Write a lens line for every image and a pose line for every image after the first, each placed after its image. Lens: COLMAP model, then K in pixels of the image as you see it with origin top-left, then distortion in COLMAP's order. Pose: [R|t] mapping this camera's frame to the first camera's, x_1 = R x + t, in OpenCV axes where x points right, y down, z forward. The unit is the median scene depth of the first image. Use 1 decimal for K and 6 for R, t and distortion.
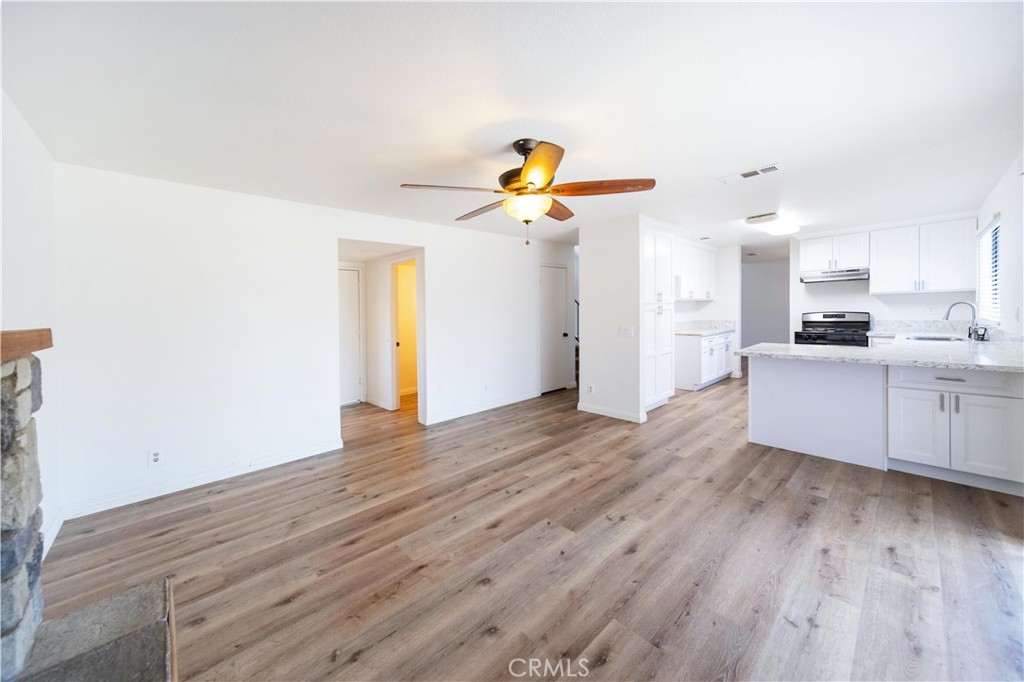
lens RADIAL K [[368.2, 0, 509.9], [0, 368.2, 300.2], [0, 0, 1]] dist [0.006931, 0.000602]
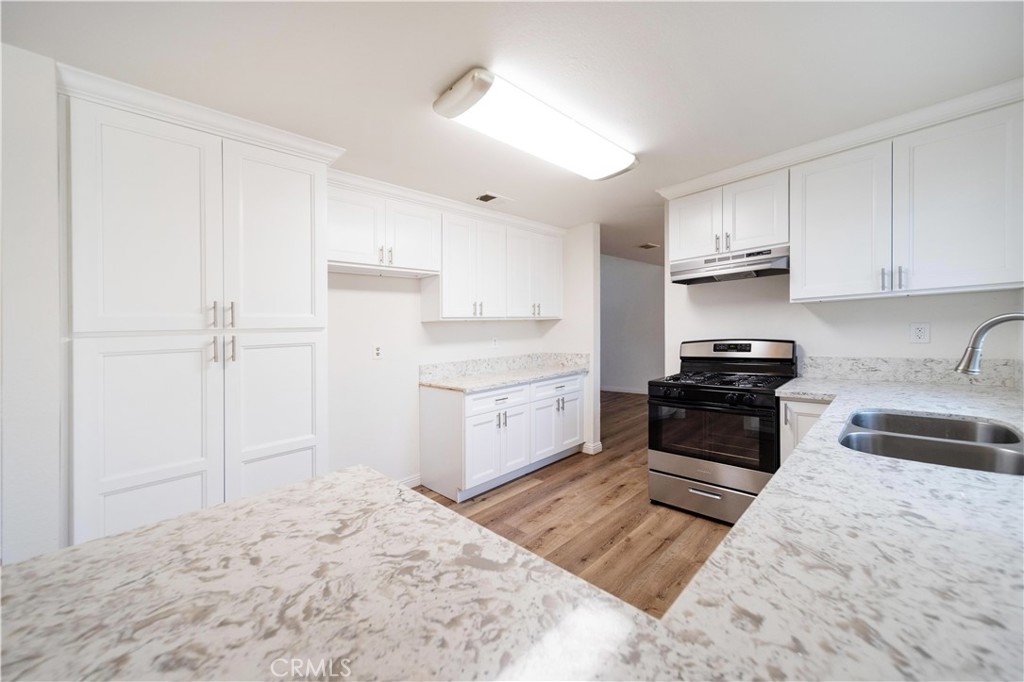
lens RADIAL K [[368.2, 0, 511.3], [0, 368.2, 317.8], [0, 0, 1]] dist [0.006931, 0.000602]
pose [[0.999363, -0.016272, 0.031753, 0.573697], [0.016402, 0.999858, -0.003834, -0.000743], [-0.031686, 0.004352, 0.999488, 0.518456]]
